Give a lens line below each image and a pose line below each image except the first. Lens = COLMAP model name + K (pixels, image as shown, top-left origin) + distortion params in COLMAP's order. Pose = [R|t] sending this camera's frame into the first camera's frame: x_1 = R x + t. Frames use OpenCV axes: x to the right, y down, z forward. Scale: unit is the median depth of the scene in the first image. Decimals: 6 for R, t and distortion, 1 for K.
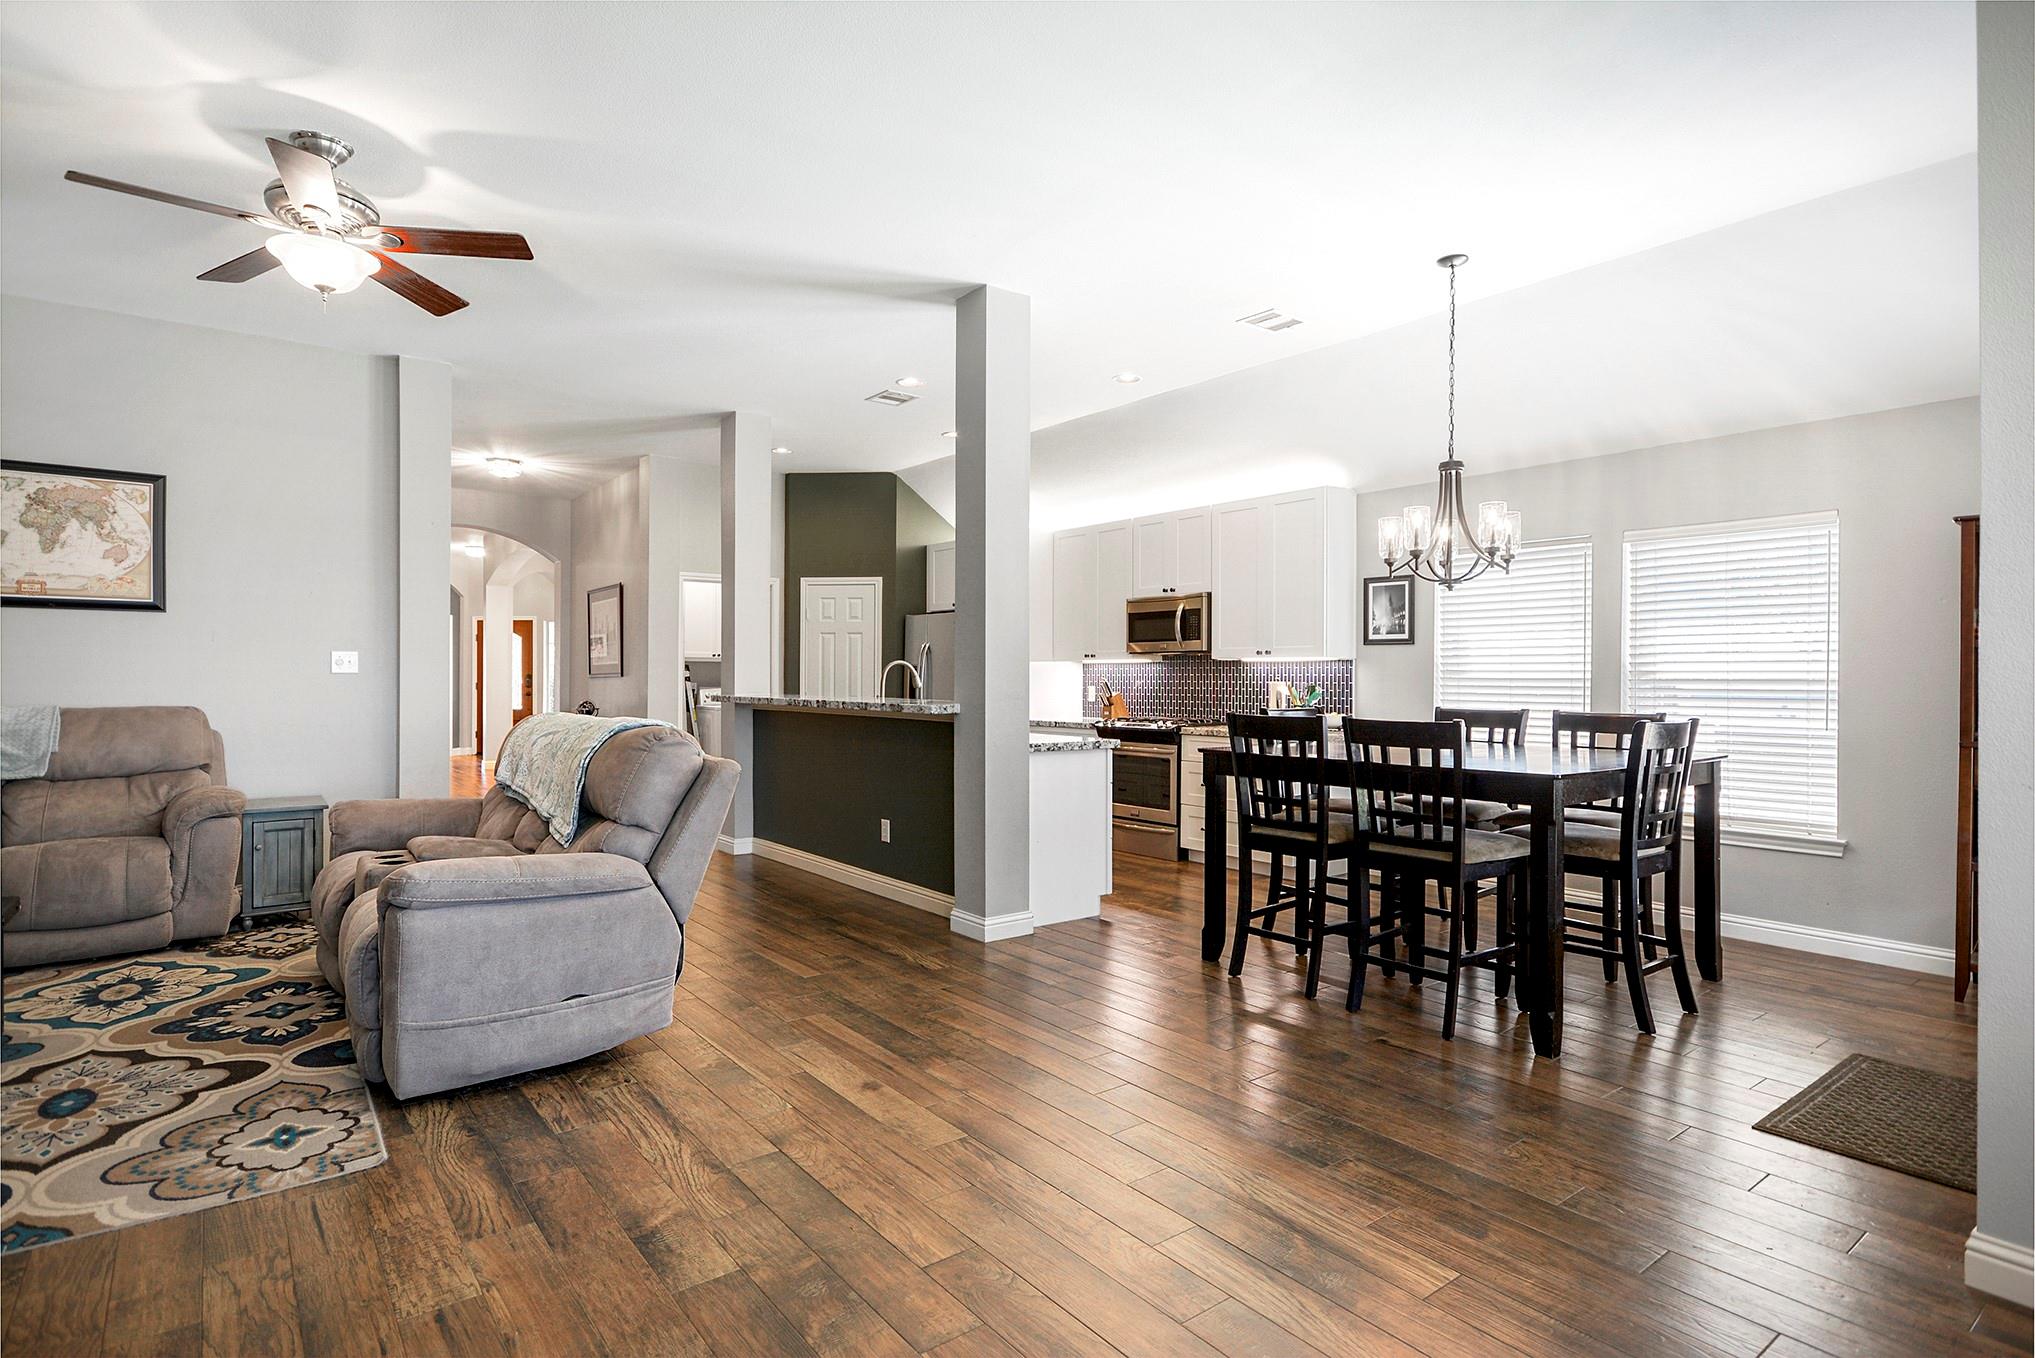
lens RADIAL K [[1035.3, 0, 1012.2], [0, 1035.3, 672.9], [0, 0, 1]] dist [0.016180, -0.006788]
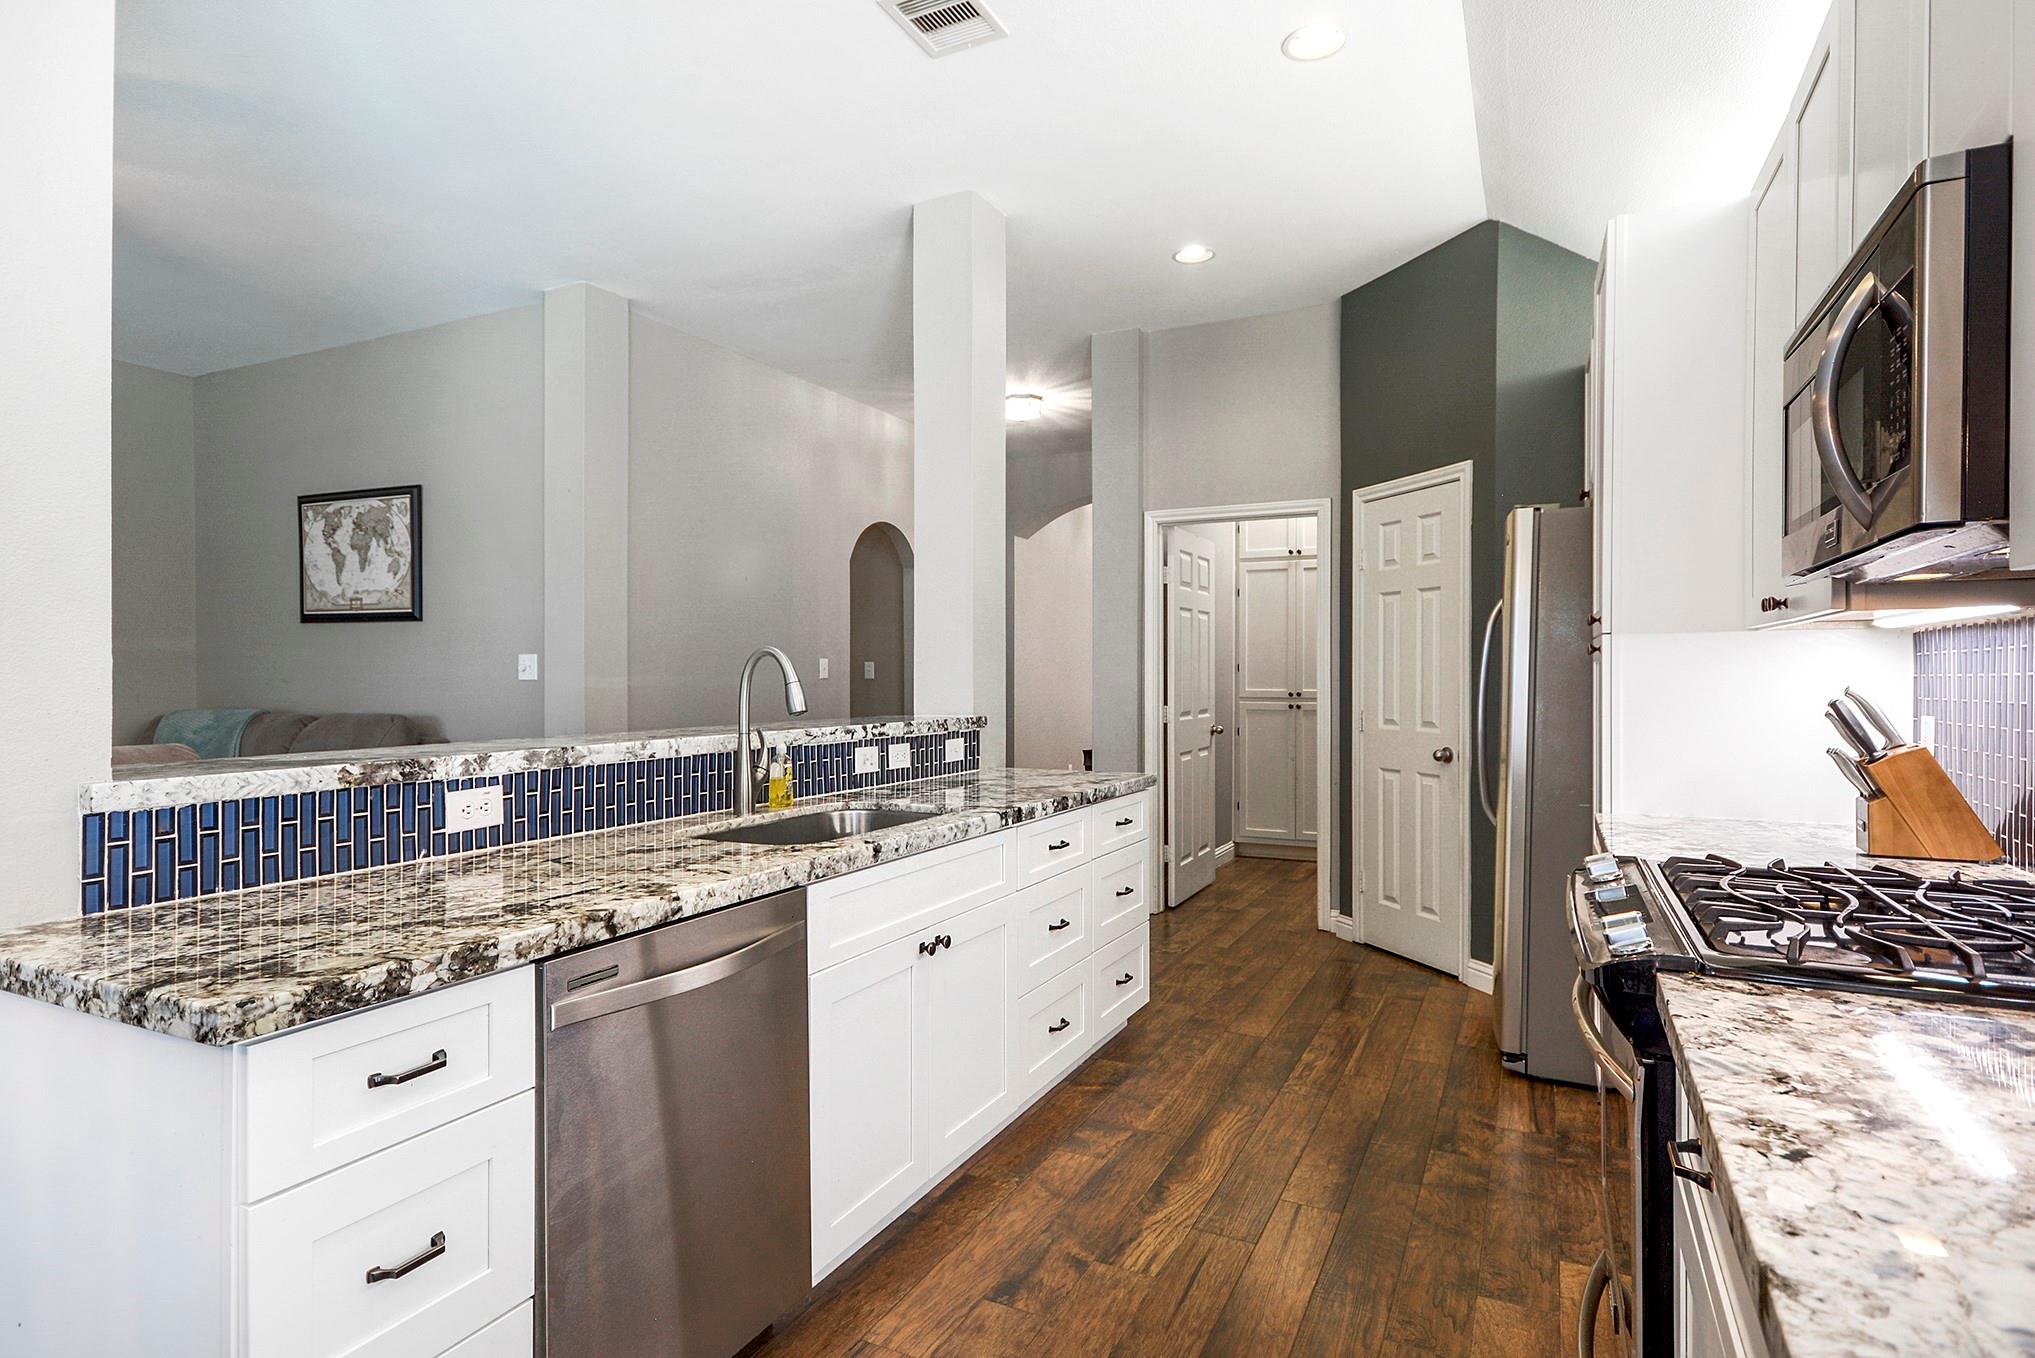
lens RADIAL K [[1076.8, 0, 1020.4], [0, 1076.8, 687.7], [0, 0, 1]] dist [0.025837, 0.000287]
pose [[0.450124, 0.005250, -0.892950, 0.390120], [0.007628, 0.999924, 0.009724, 0.001290], [0.892933, -0.011188, 0.450050, 1.054470]]
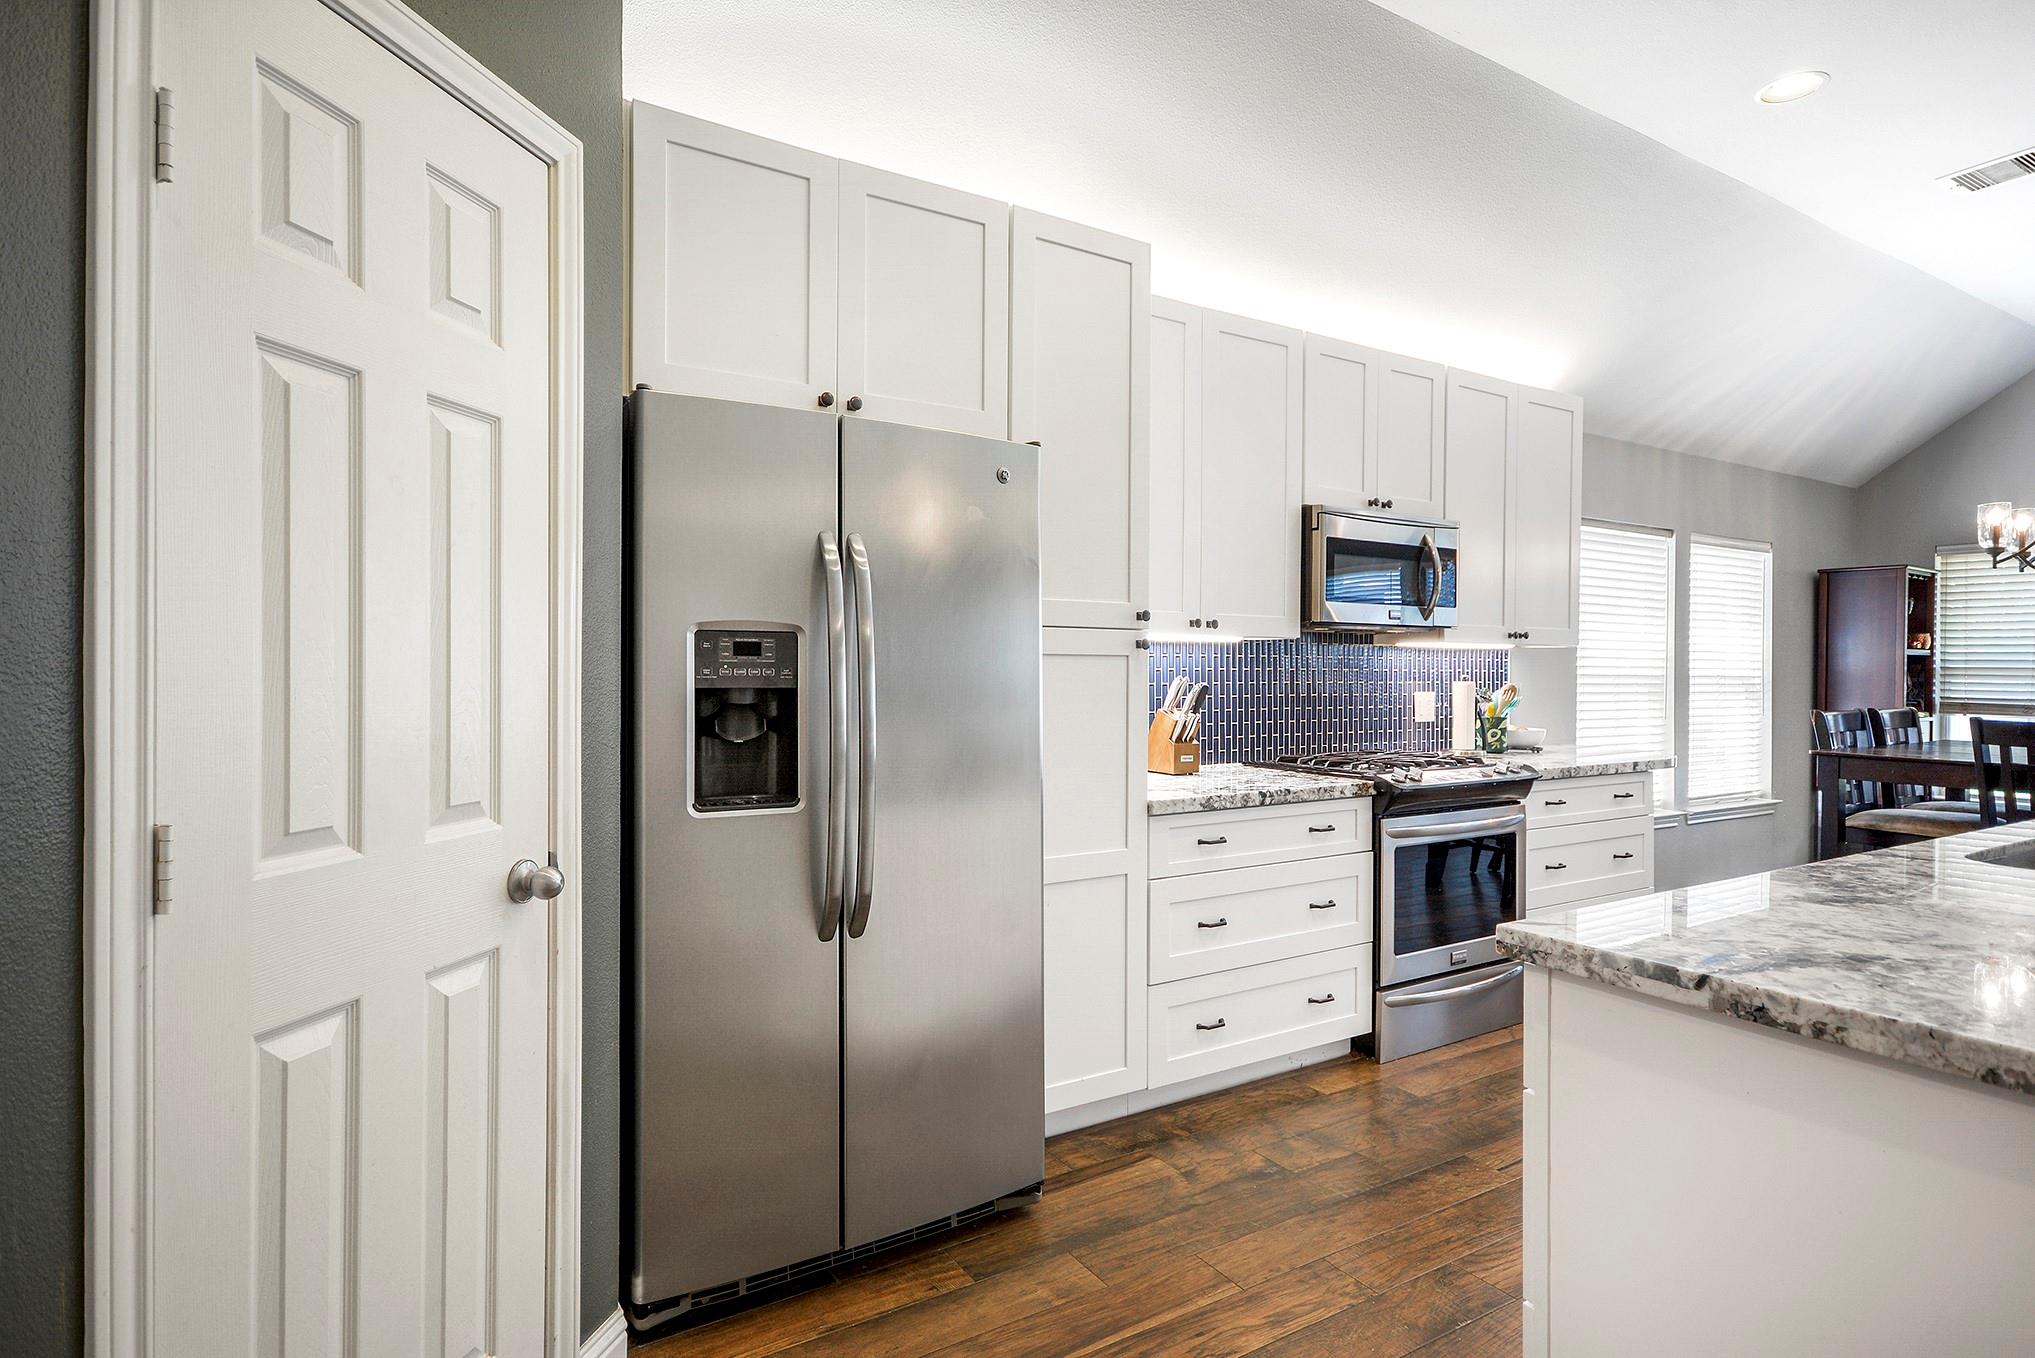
lens RADIAL K [[1035.3, 0, 1012.2], [0, 1035.3, 672.9], [0, 0, 1]] dist [0.016180, -0.006788]
pose [[0.108457, -0.006731, 0.994078, -0.635543], [-0.011687, 0.999899, 0.008045, 0.000831], [-0.994032, -0.012490, 0.108367, 1.637815]]
